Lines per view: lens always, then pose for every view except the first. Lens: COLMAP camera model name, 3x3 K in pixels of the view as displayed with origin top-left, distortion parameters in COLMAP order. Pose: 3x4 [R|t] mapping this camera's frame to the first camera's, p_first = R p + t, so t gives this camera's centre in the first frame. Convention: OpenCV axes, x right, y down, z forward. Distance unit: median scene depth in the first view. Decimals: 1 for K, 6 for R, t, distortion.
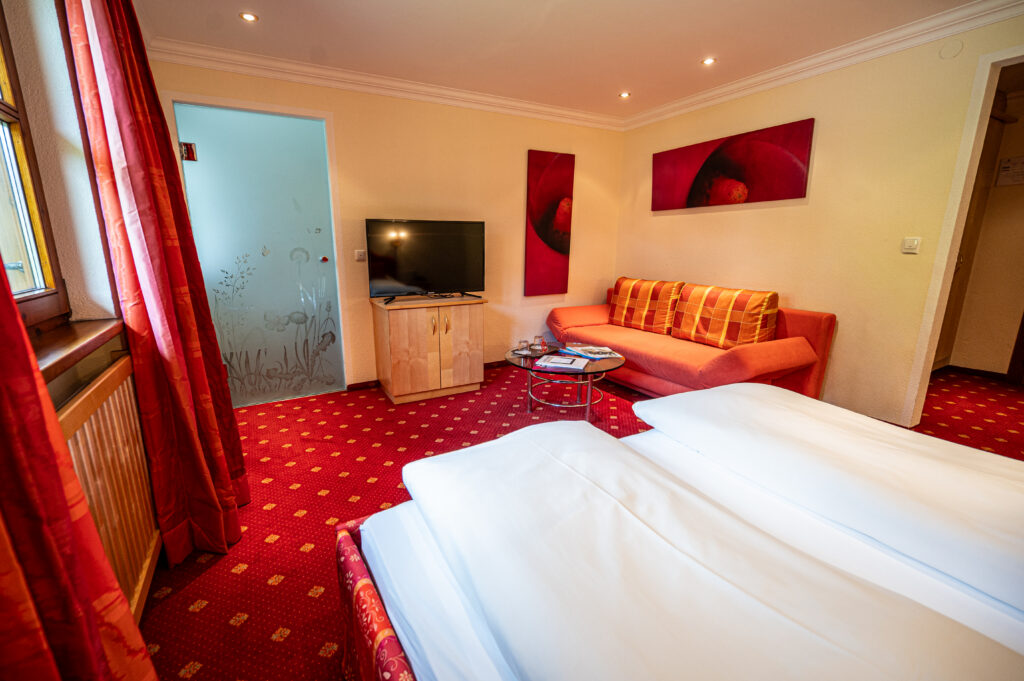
lens RADIAL K [[433.7, 0, 512.0], [0, 433.7, 340.5], [0, 0, 1]] dist [-0.001802, -0.000206]
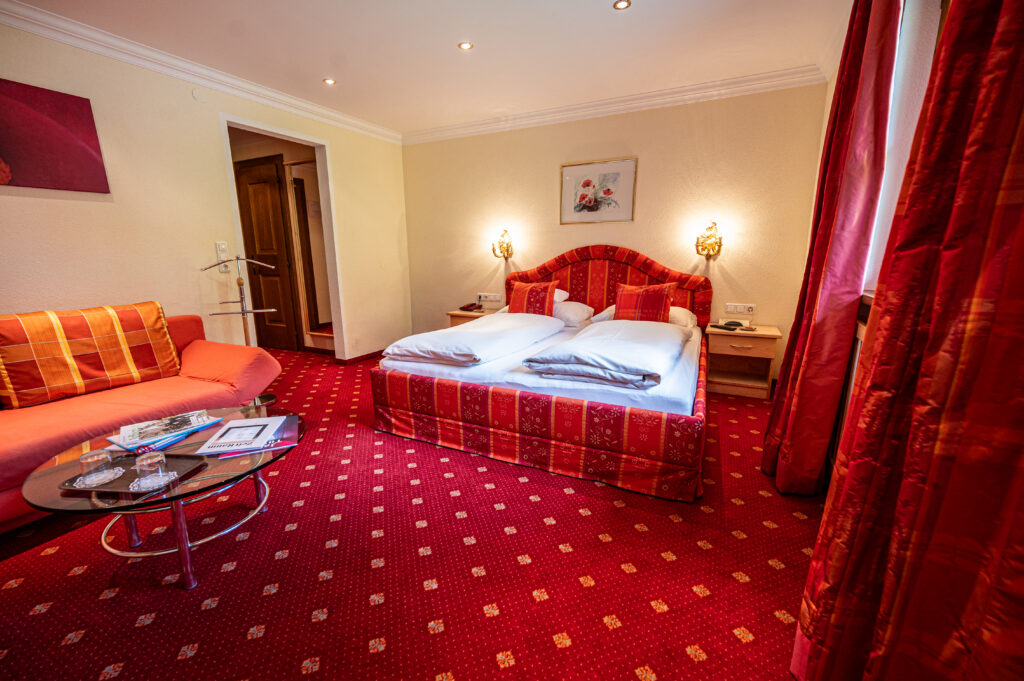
lens RADIAL K [[433.7, 0, 512.0], [0, 433.7, 340.5], [0, 0, 1]] dist [-0.001802, -0.000206]
pose [[-0.525299, -0.175042, 0.832719, -0.496930], [0.192150, 0.928934, 0.316480, -0.169545], [-0.828939, 0.326253, -0.454334, 0.795253]]
